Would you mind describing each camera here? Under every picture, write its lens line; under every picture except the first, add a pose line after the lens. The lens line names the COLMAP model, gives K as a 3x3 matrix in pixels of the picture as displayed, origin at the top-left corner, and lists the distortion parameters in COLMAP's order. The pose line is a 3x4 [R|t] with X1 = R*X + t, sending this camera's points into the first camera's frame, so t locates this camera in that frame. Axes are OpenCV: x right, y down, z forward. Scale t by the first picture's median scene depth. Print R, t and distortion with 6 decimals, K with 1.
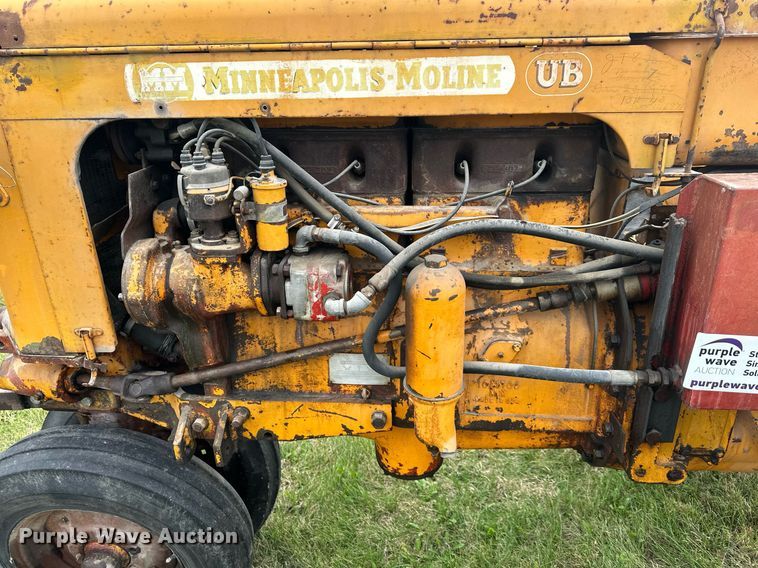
lens RADIAL K [[528.0, 0, 389.0], [0, 528.0, 285.1], [0, 0, 1]] dist [0.060570, -0.071764]
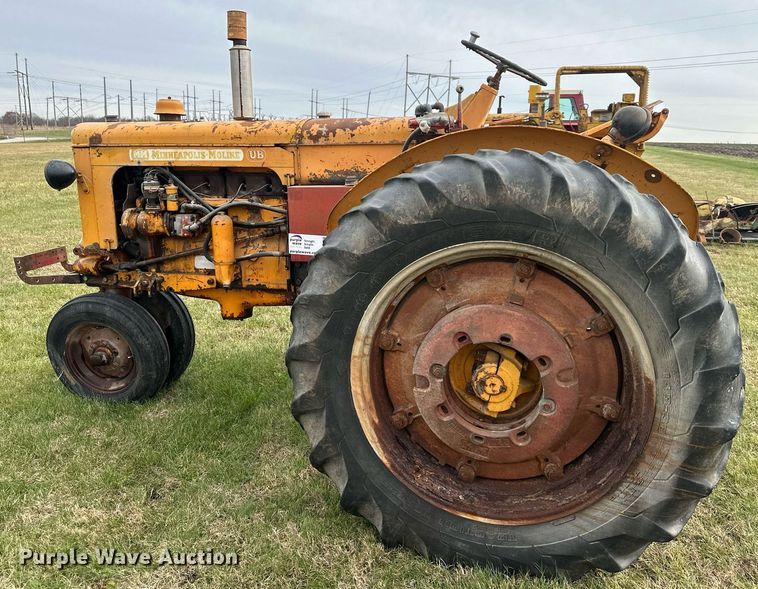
lens RADIAL K [[609.2, 0, 376.0], [0, 609.2, 273.9], [0, 0, 1]] dist [0.168474, -0.291869]
pose [[0.987637, 0.040049, -0.151557, 1.414321], [-0.066507, 0.982540, -0.173761, 0.789516], [0.141952, 0.181692, 0.973056, -2.075016]]
